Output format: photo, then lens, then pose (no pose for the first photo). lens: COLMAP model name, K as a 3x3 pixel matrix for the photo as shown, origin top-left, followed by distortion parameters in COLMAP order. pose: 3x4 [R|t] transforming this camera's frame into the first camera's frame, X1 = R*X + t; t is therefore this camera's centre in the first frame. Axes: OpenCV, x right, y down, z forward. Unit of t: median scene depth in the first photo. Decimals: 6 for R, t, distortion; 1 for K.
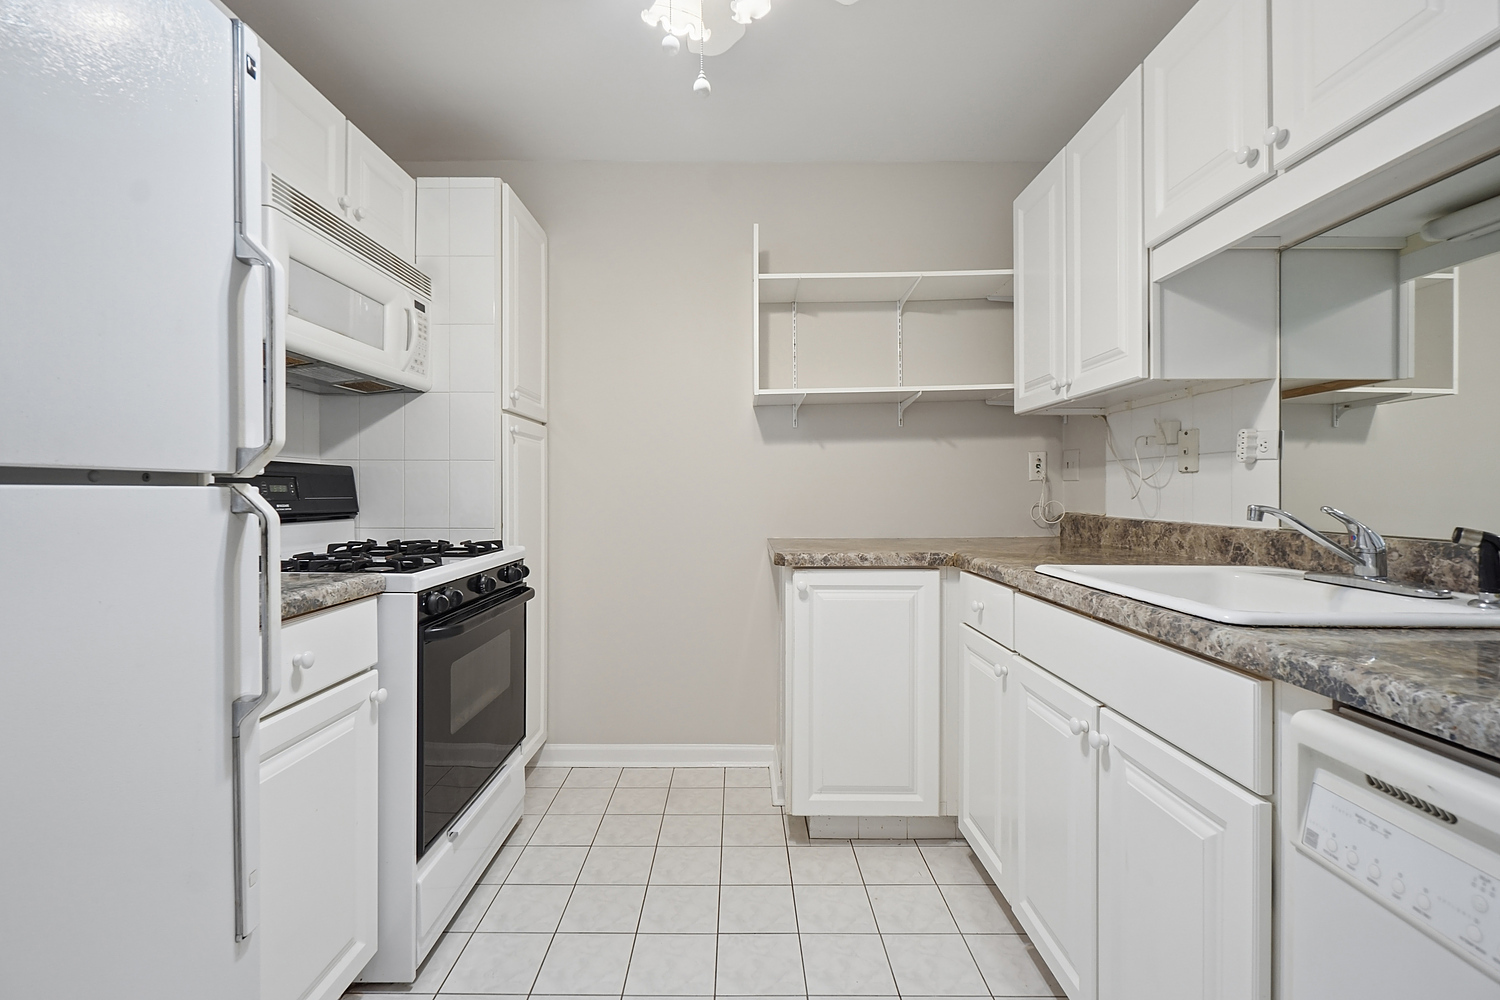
lens RADIAL K [[665.5, 0, 744.8], [0, 665.5, 493.4], [0, 0, 1]] dist [0.000036, -0.000028]
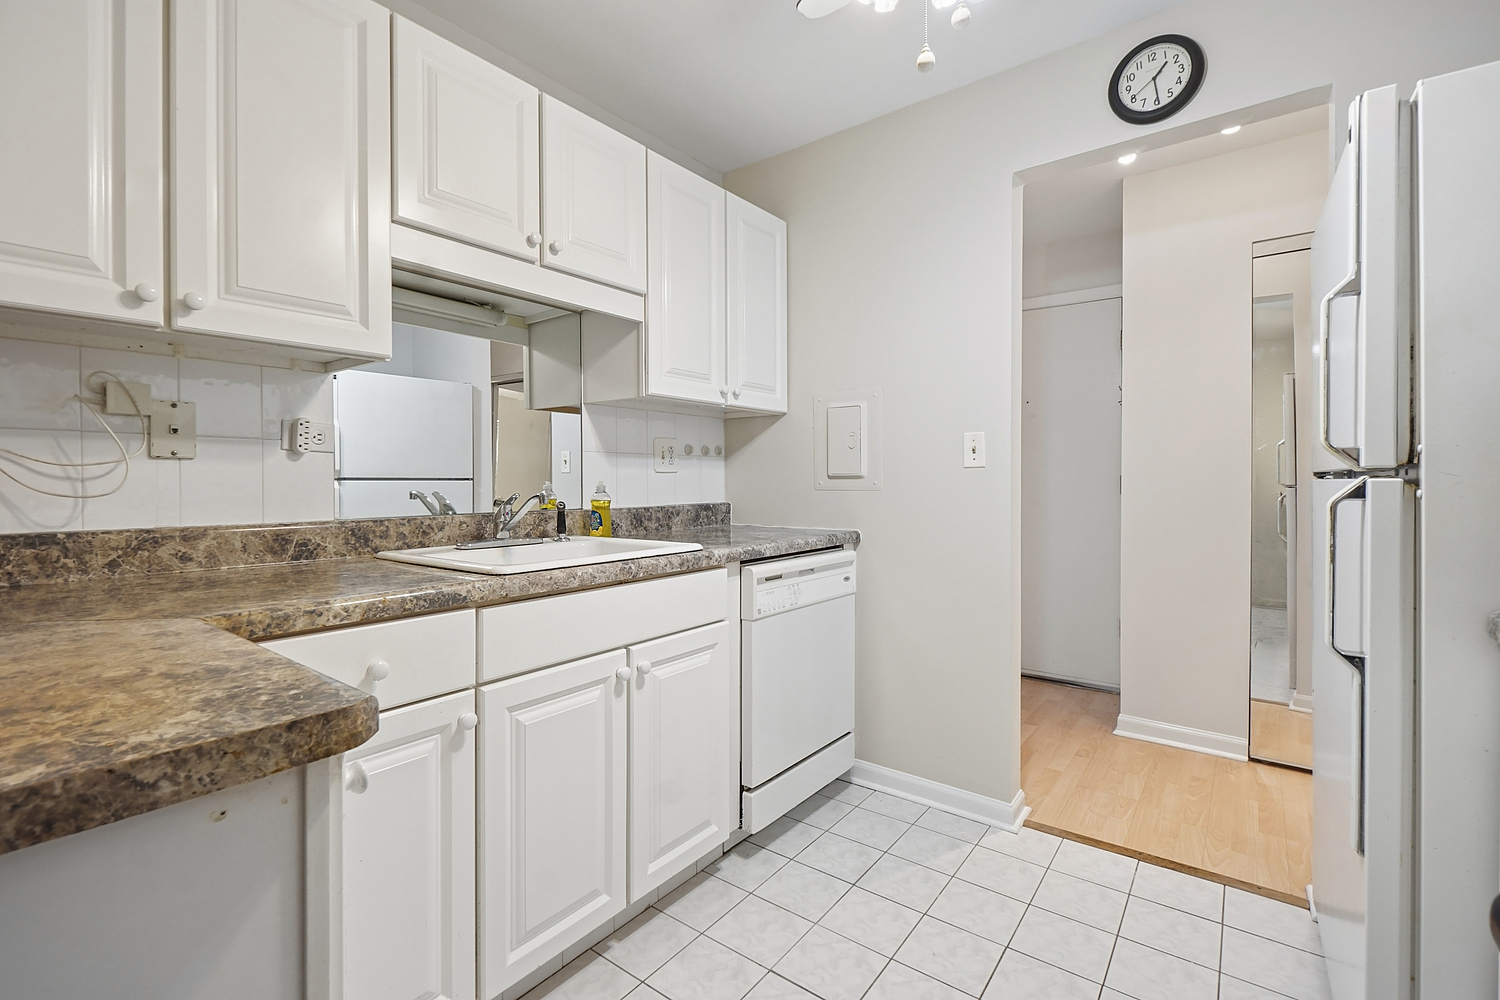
lens RADIAL K [[665.5, 0, 744.8], [0, 665.5, 493.4], [0, 0, 1]] dist [0.000036, -0.000028]
pose [[-0.792516, -0.044166, 0.608250, -0.290482], [-0.023515, 0.998845, 0.041890, -0.039482], [-0.609397, 0.018896, -0.792640, 1.208594]]
